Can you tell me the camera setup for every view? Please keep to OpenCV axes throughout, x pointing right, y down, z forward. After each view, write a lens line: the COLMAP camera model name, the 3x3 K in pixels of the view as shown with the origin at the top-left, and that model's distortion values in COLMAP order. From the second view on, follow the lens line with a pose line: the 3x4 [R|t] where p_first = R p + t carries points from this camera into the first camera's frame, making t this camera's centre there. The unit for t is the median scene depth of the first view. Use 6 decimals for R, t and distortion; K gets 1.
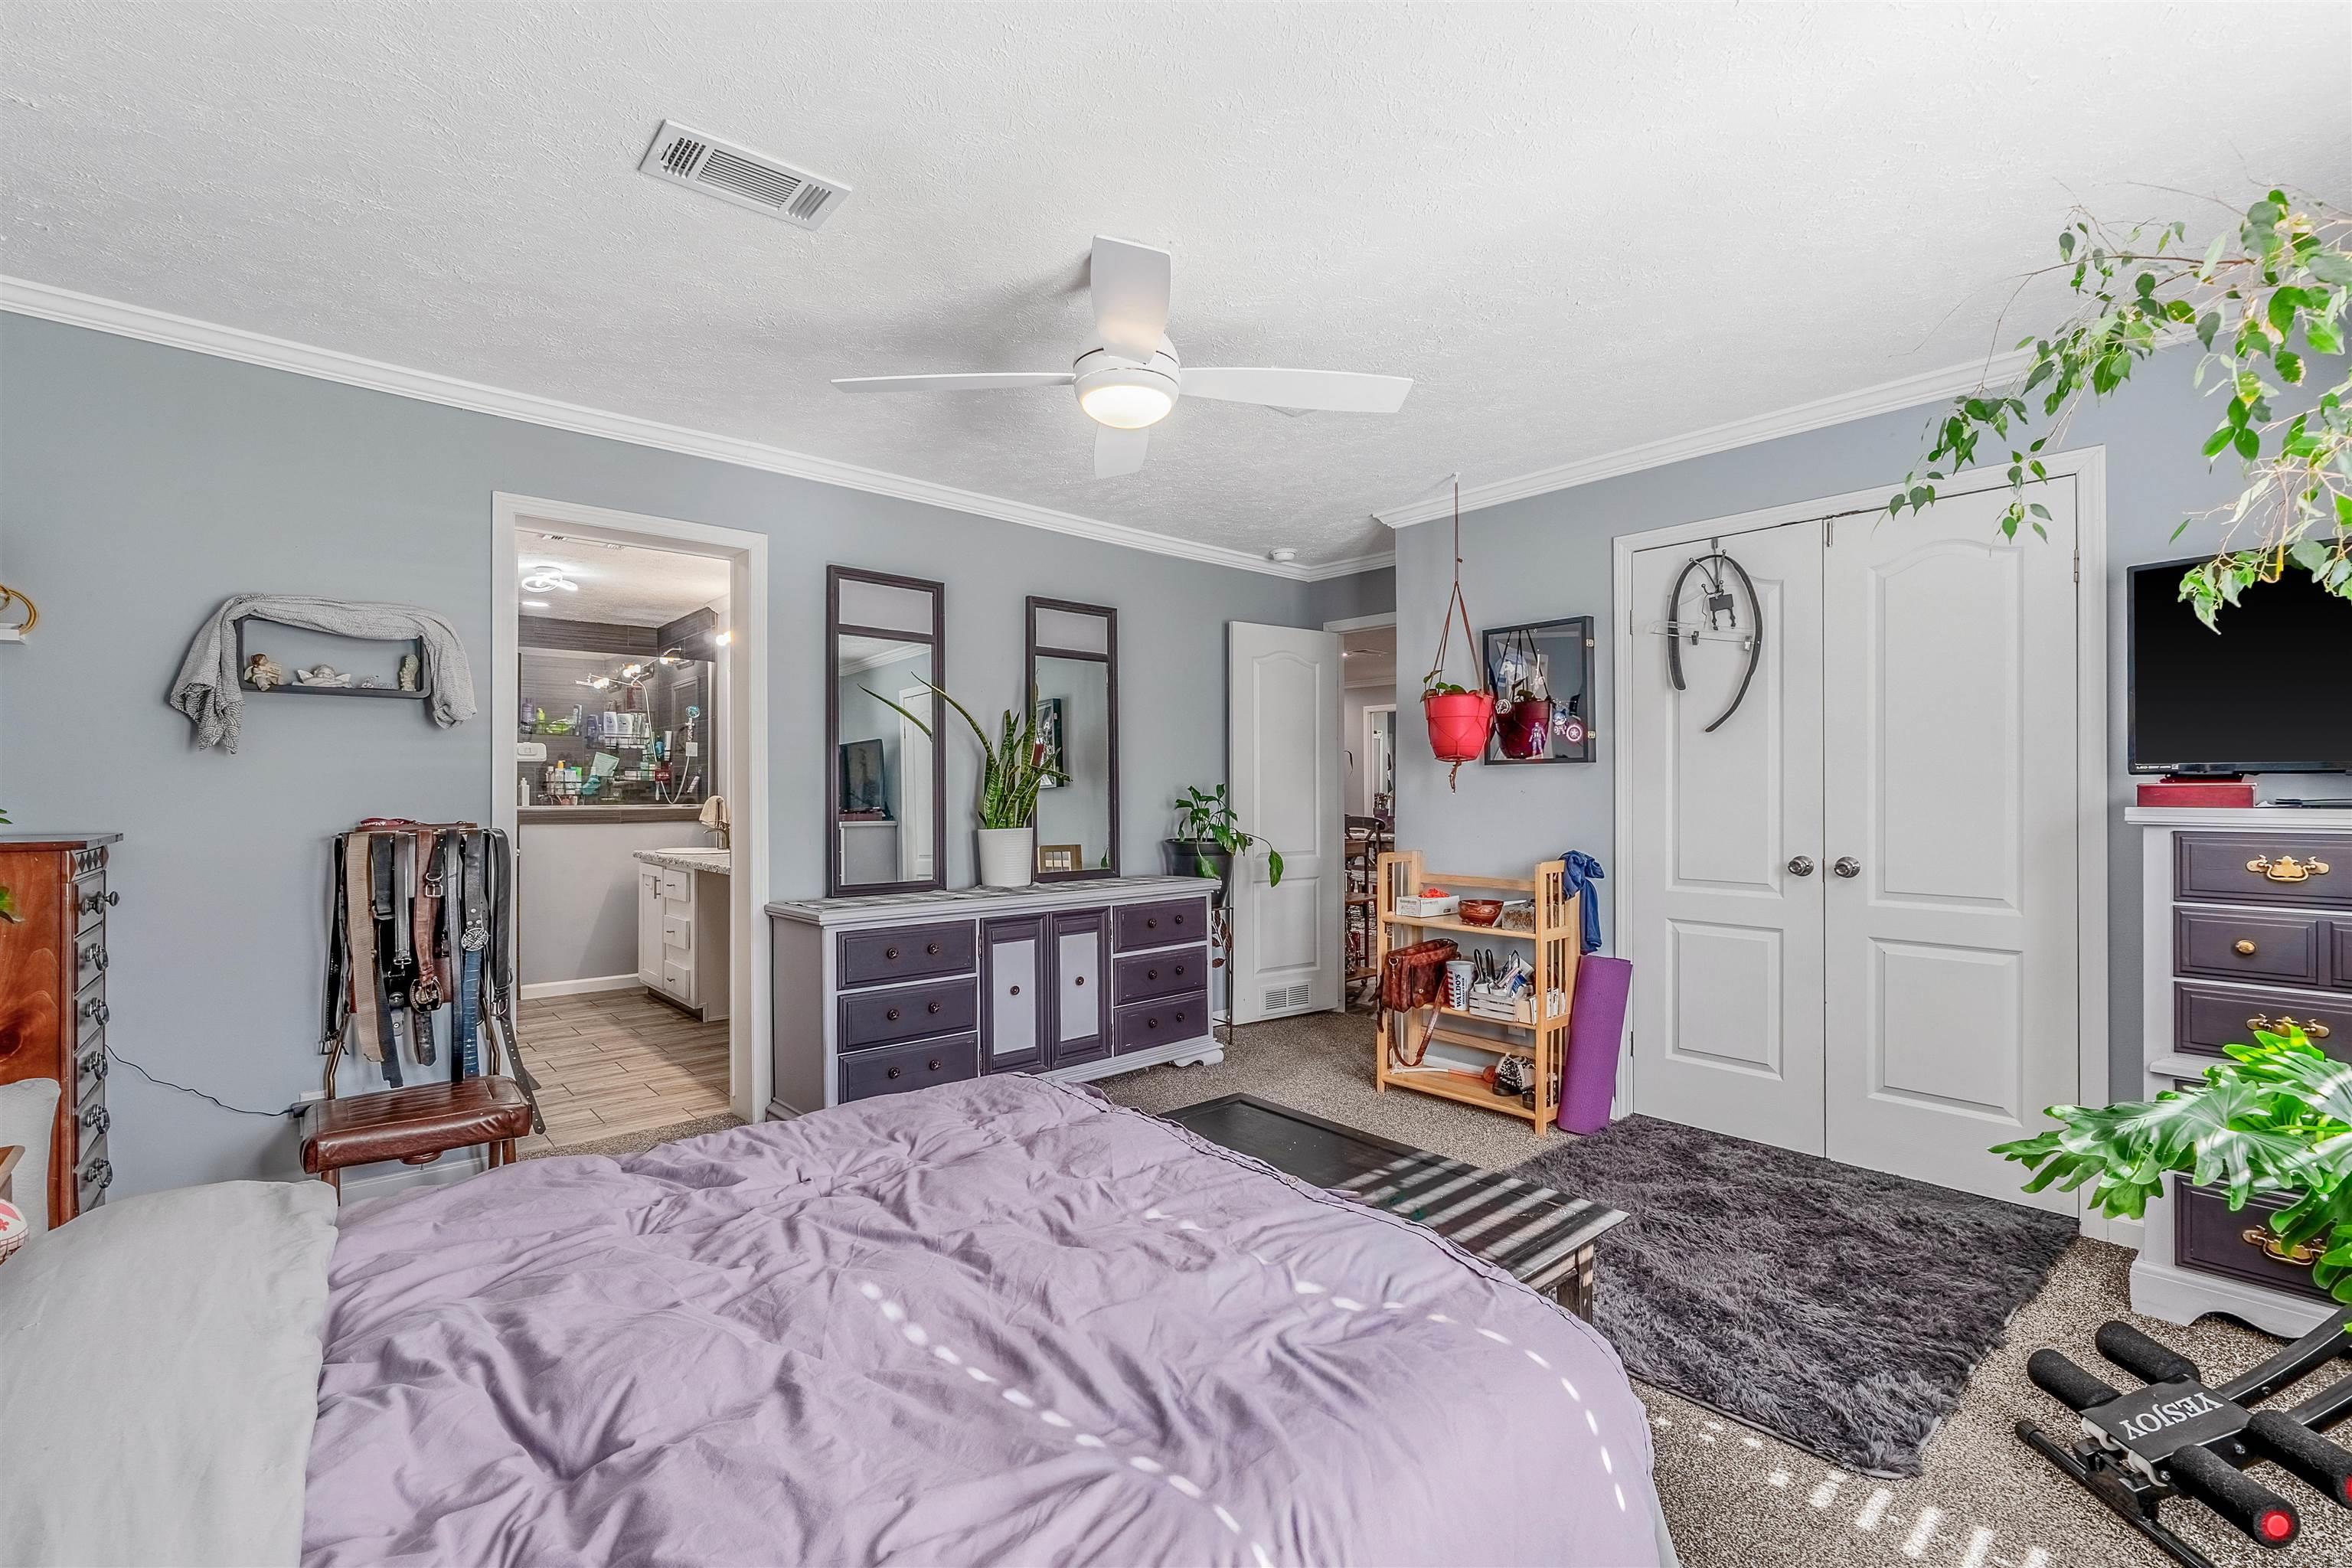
lens RADIAL K [[1017.5, 0, 1176.0], [0, 1017.5, 784.0], [0, 0, 1]] dist [-0.004137, -0.000614]
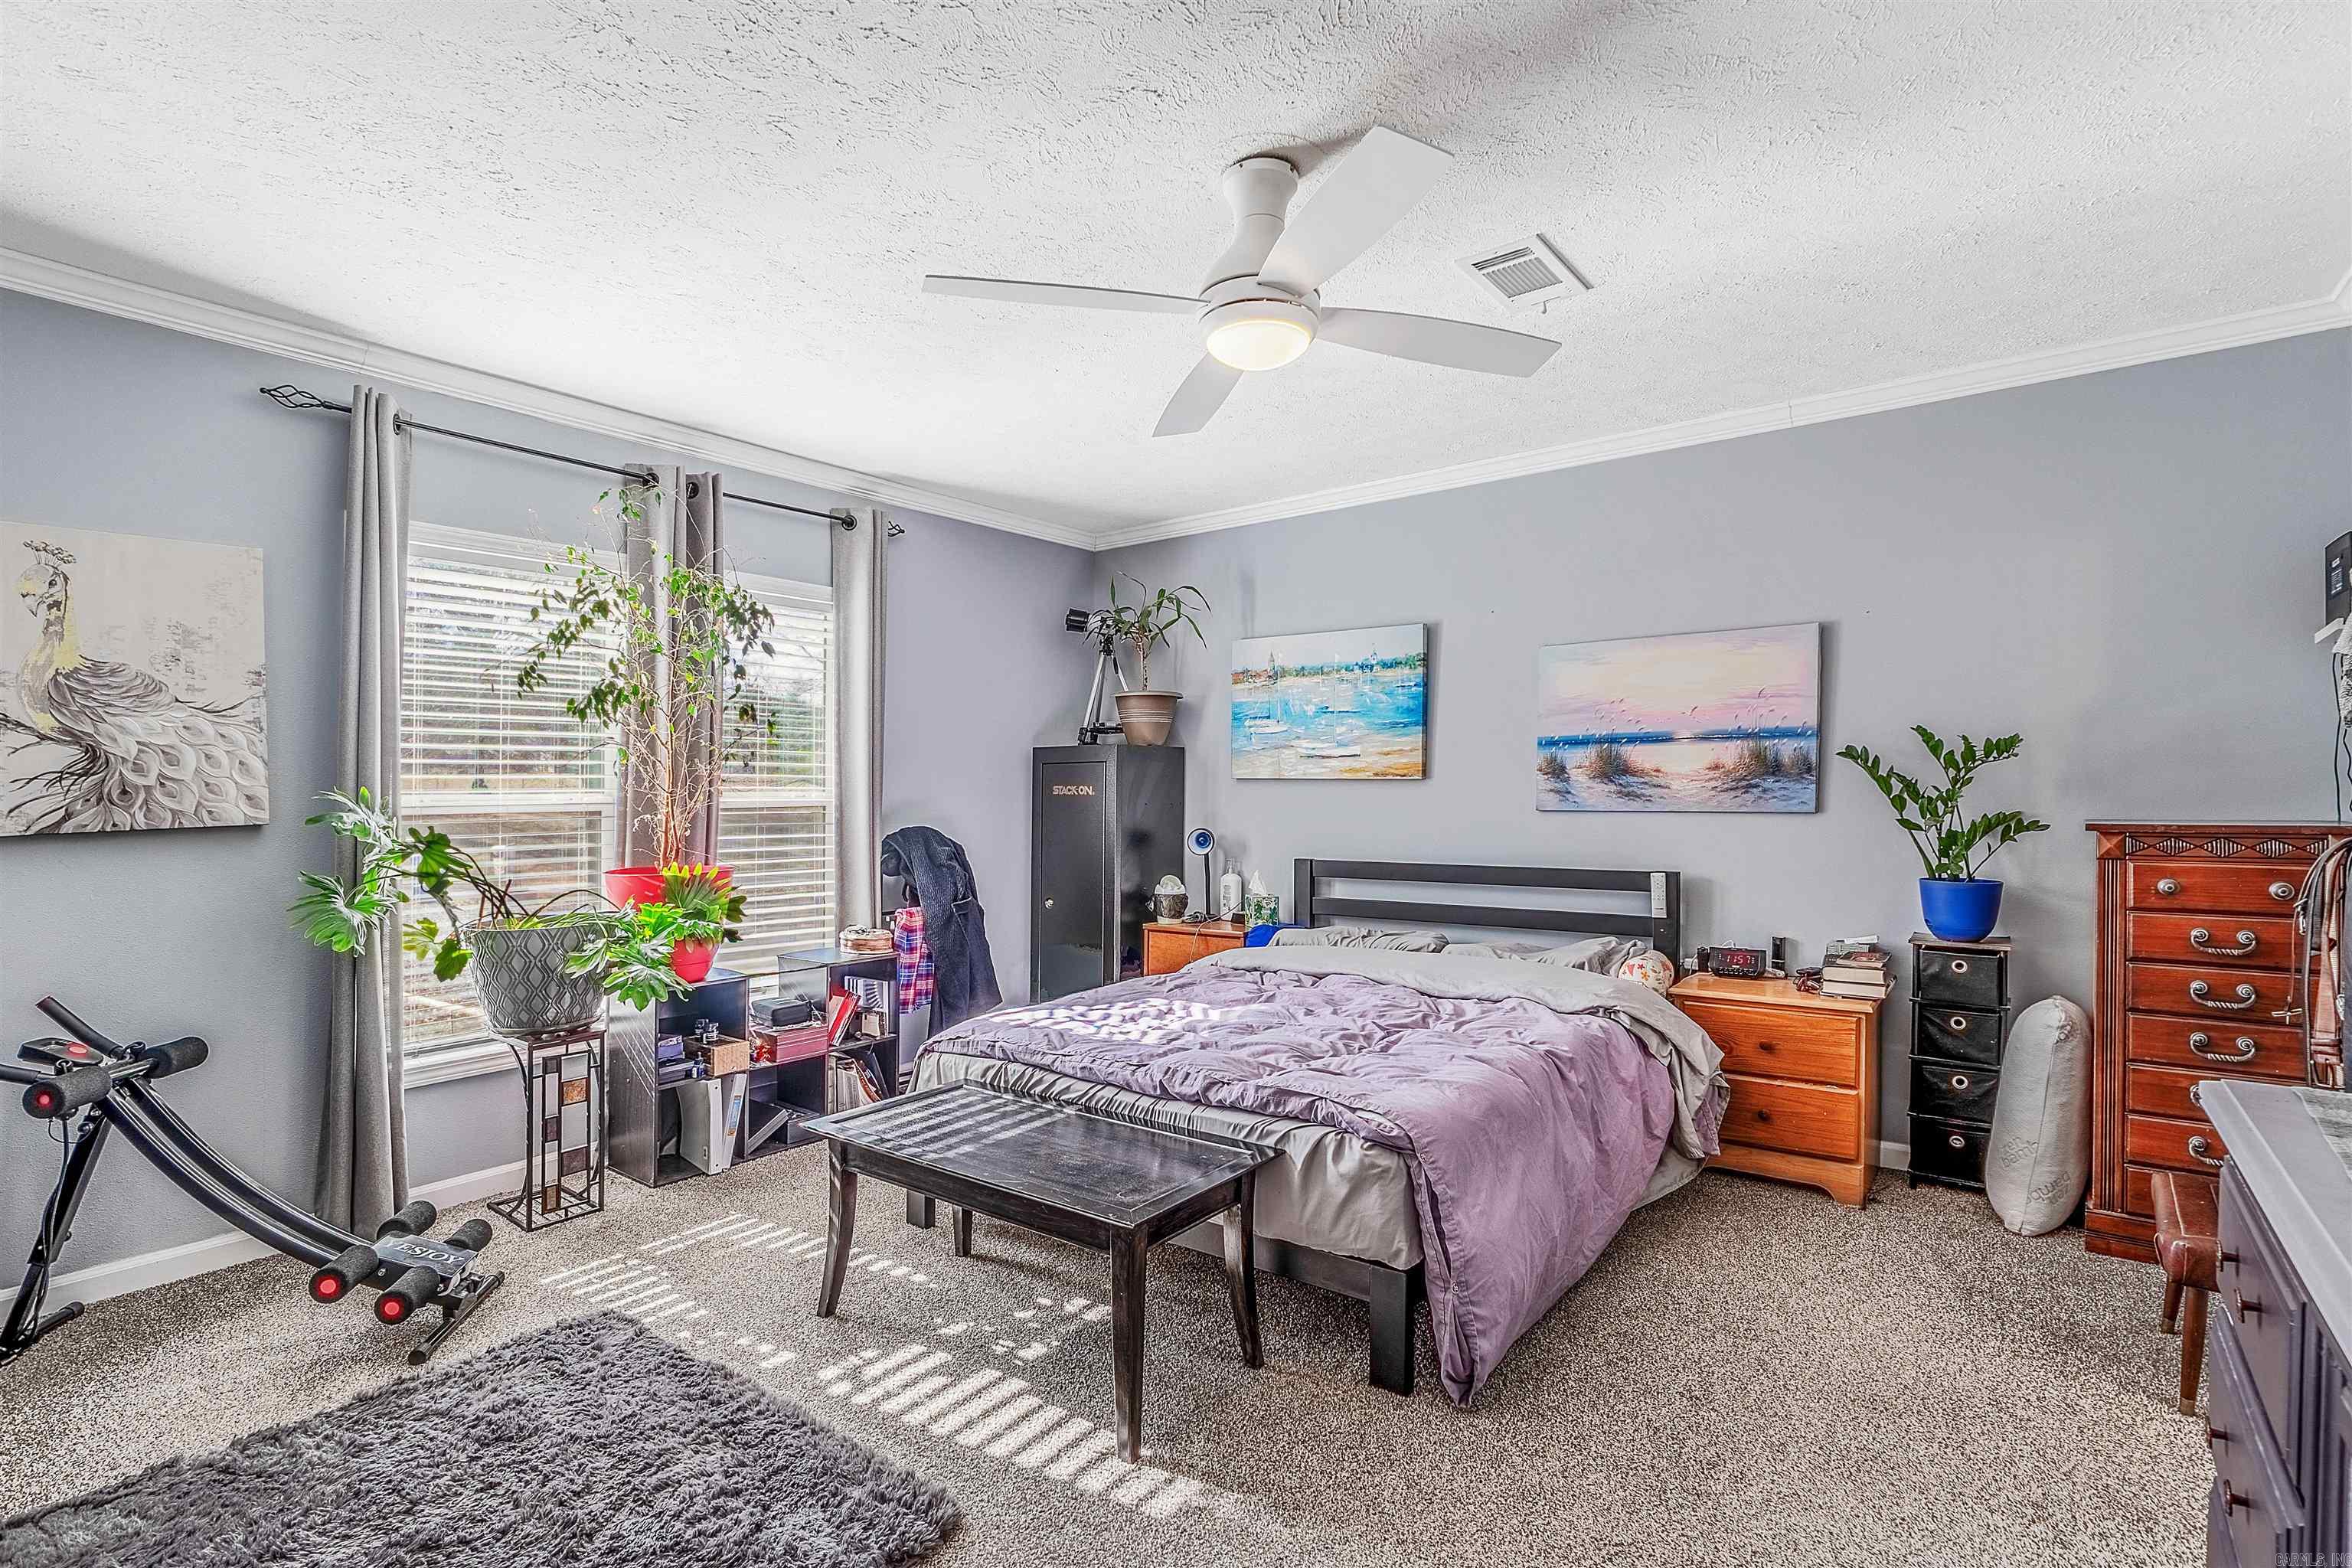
lens RADIAL K [[1145.0, 0, 1184.9], [0, 1145.0, 788.8], [0, 0, 1]] dist [0.000575, 0.000361]
pose [[-0.981401, 0.007692, -0.191813, 0.121452], [0.009037, 0.999940, -0.006138, 0.007817], [0.191754, -0.007758, -0.981412, 1.230262]]
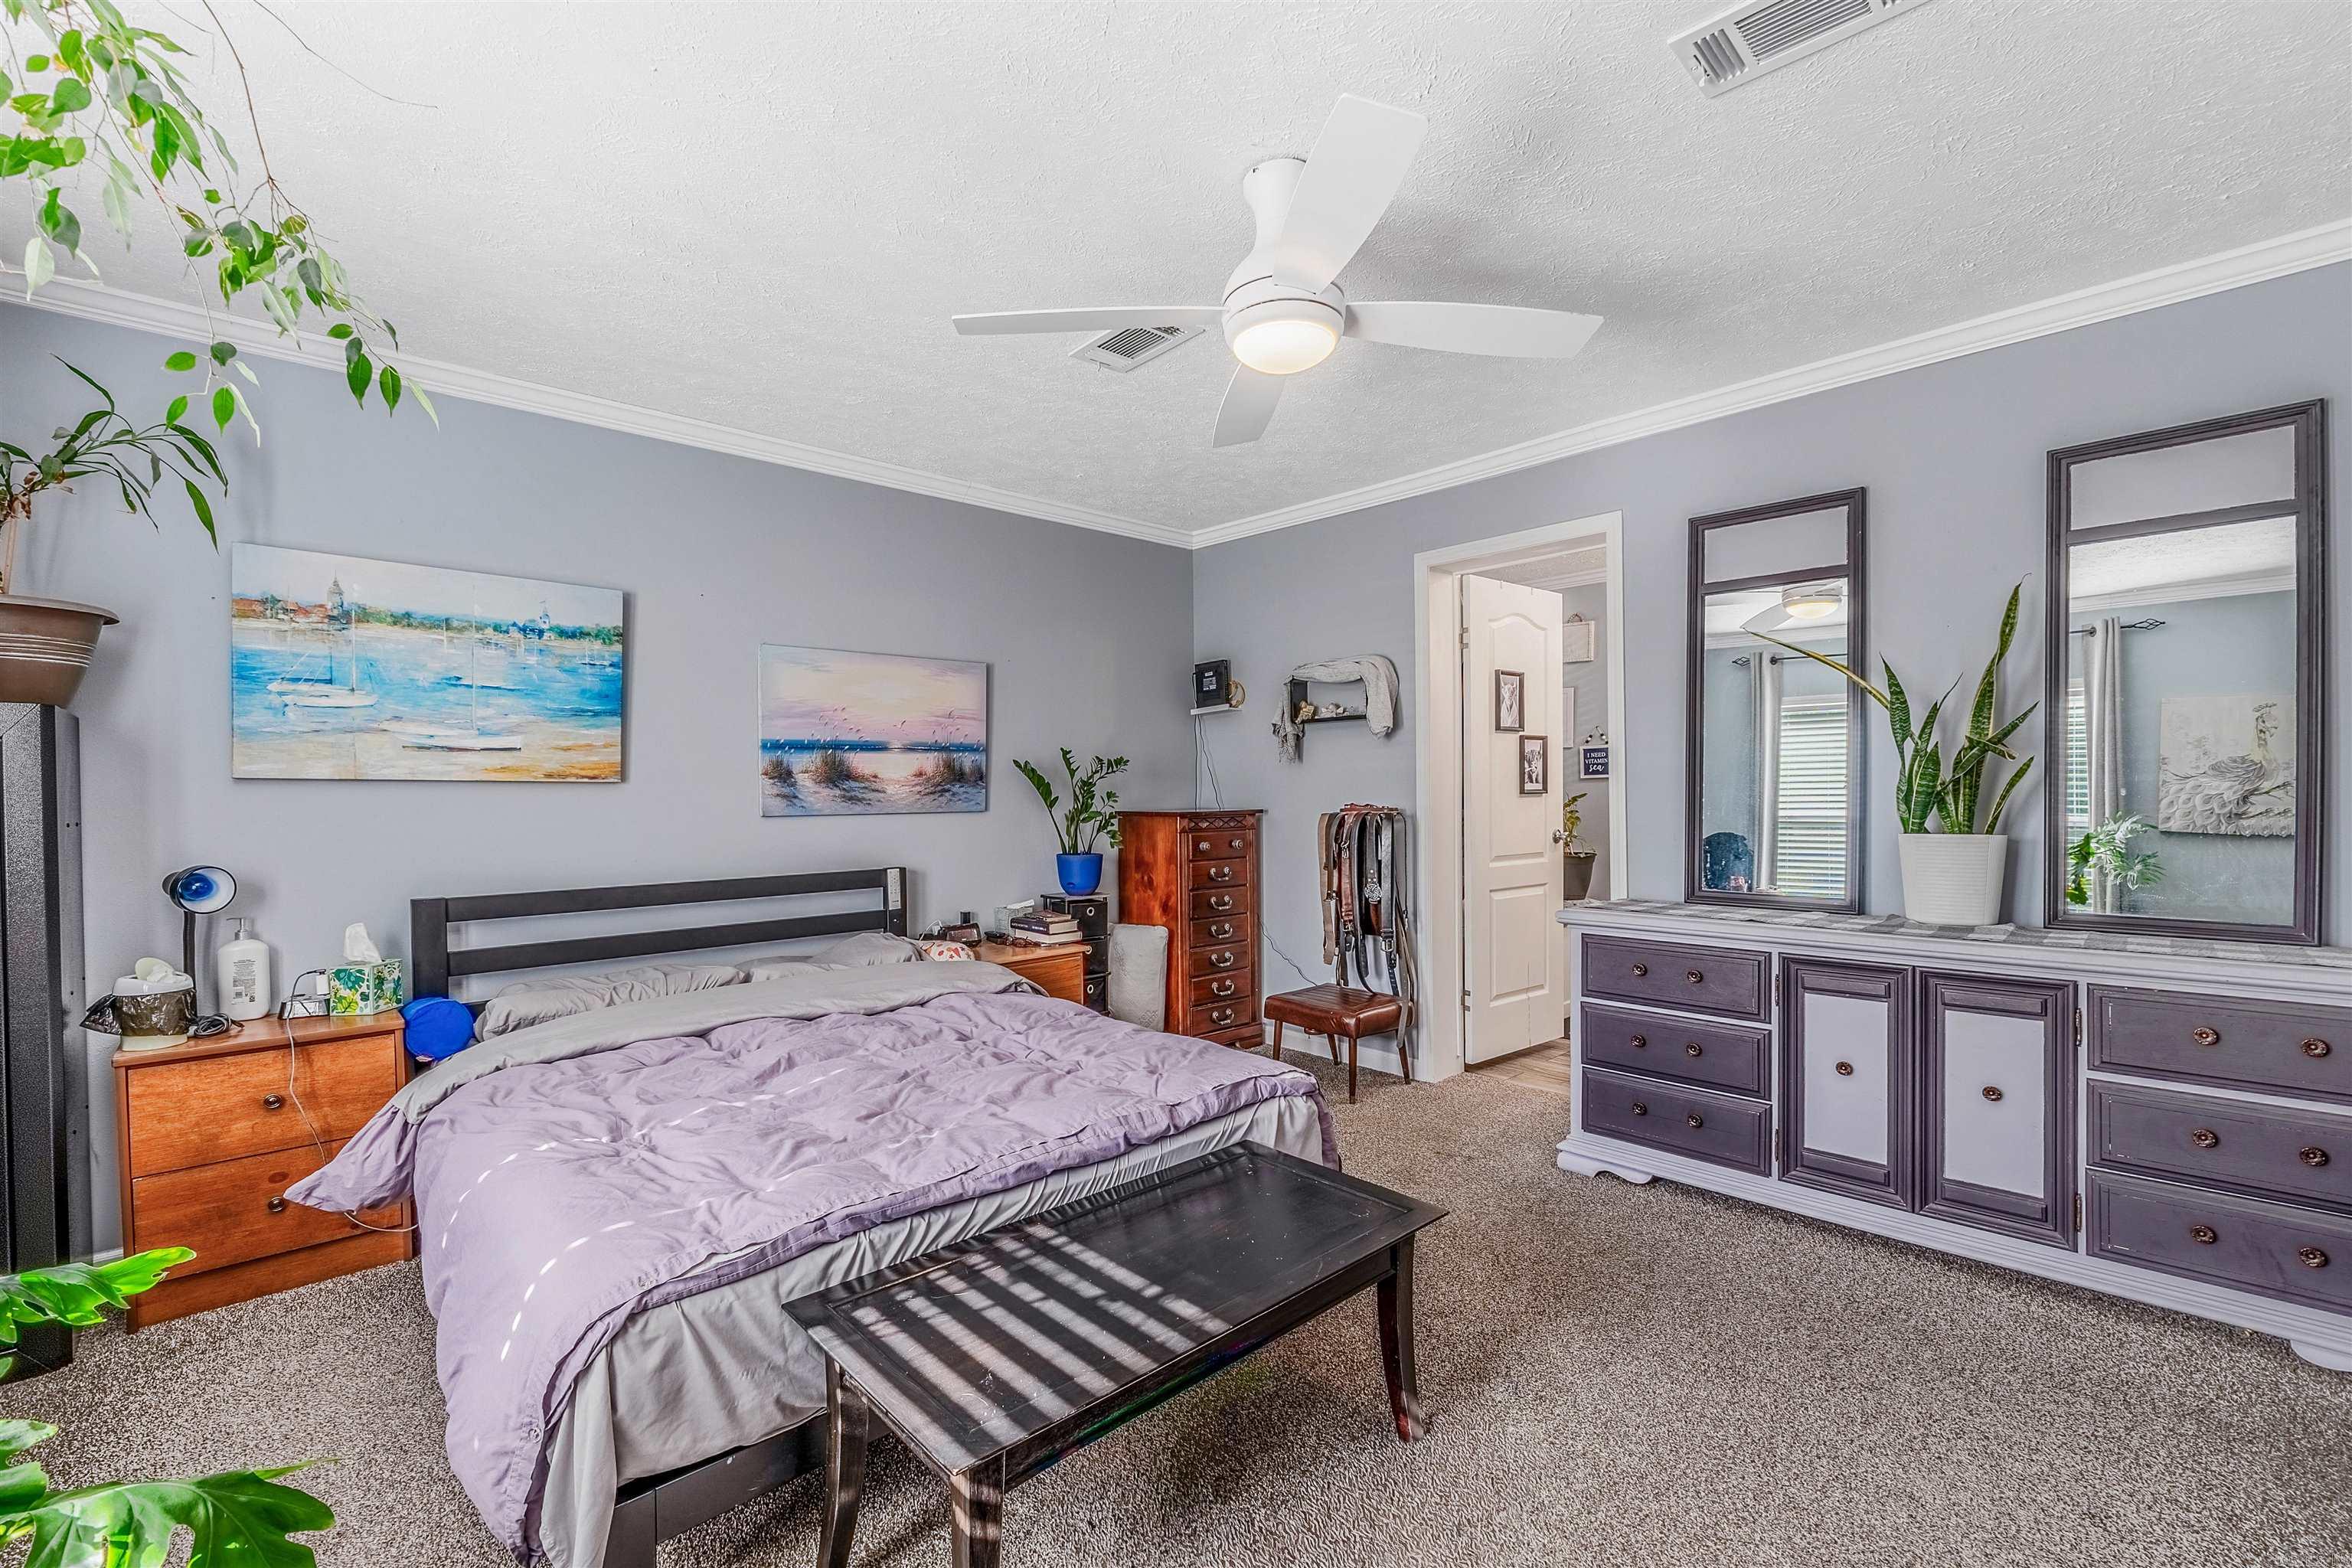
lens RADIAL K [[1008.0, 0, 1176.0], [0, 1008.0, 784.0], [0, 0, 1]] dist [-0.000384, 0.000085]
pose [[0.038738, -0.007091, -0.999224, 0.517718], [0.018281, 0.999812, -0.006387, 0.008195], [0.999082, -0.018019, 0.038860, 0.545613]]
